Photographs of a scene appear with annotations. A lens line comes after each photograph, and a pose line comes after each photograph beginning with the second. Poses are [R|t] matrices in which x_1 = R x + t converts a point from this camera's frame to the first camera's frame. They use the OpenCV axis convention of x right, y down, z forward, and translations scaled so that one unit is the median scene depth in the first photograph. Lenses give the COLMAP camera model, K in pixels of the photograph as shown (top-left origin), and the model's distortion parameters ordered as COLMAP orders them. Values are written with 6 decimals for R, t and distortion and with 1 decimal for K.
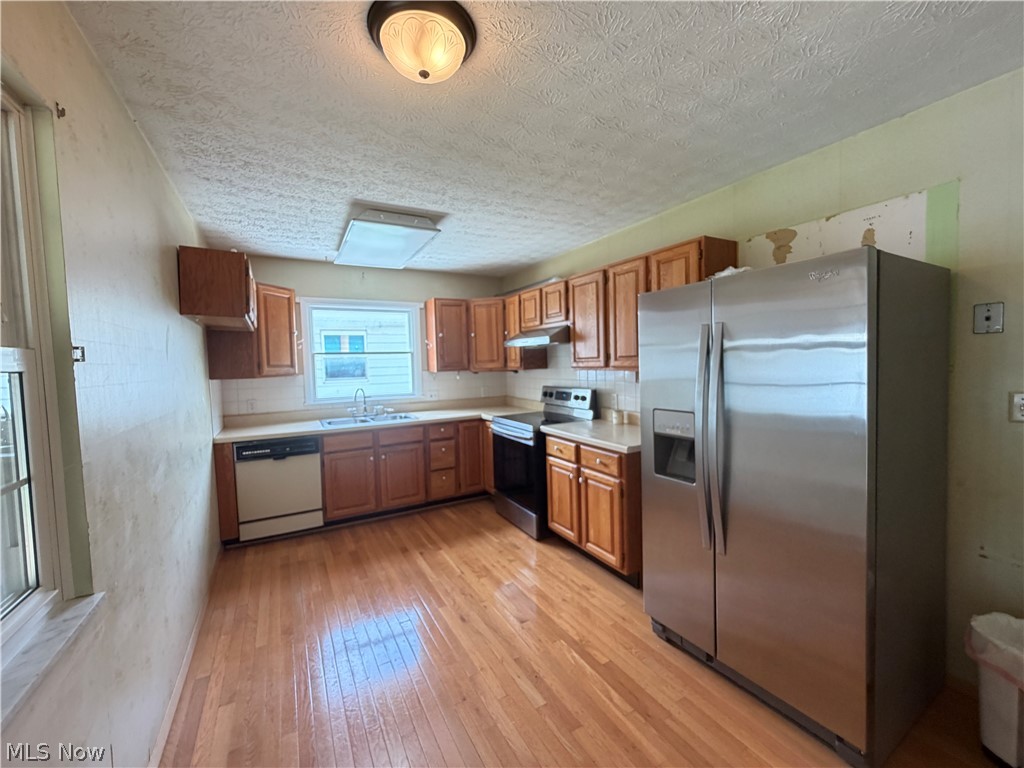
lens RADIAL K [[409.2, 0, 511.5], [0, 409.2, 383.2], [0, 0, 1]] dist [-0.003017, 0.000770]
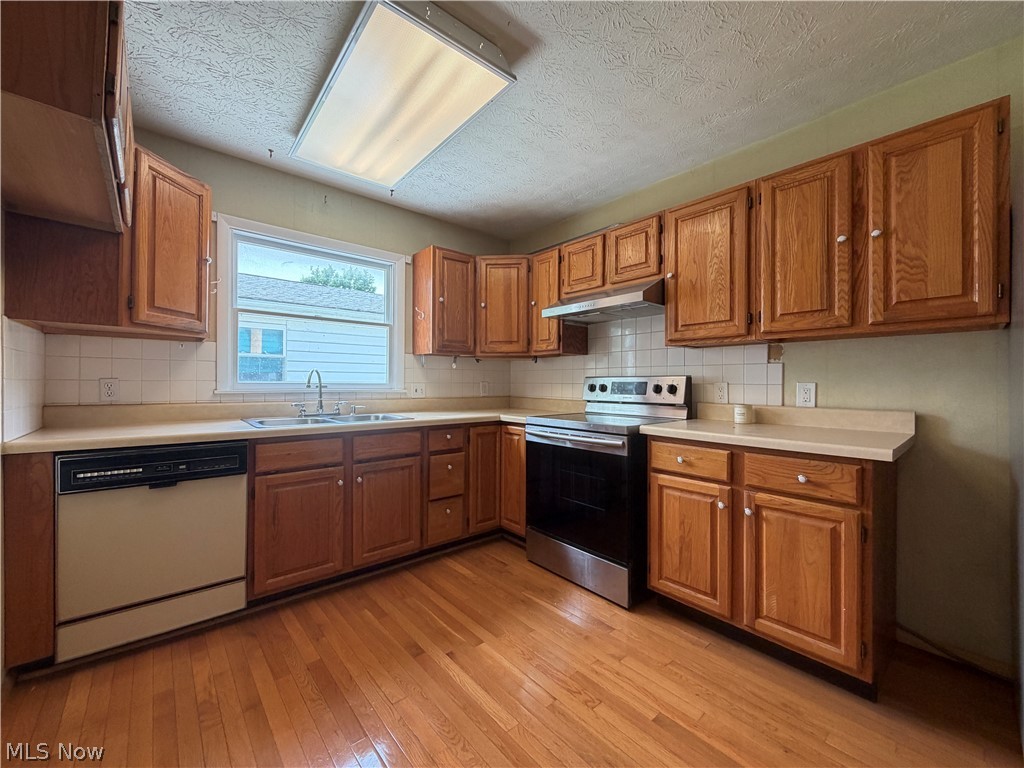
lens RADIAL K [[409.2, 0, 511.9], [0, 409.2, 381.9], [0, 0, 1]] dist [-0.003017, 0.000770]
pose [[0.978999, 0.031050, 0.201489, -0.232002], [-0.019357, 0.998026, -0.059751, 0.072241], [-0.202946, 0.054596, 0.977667, 0.378861]]
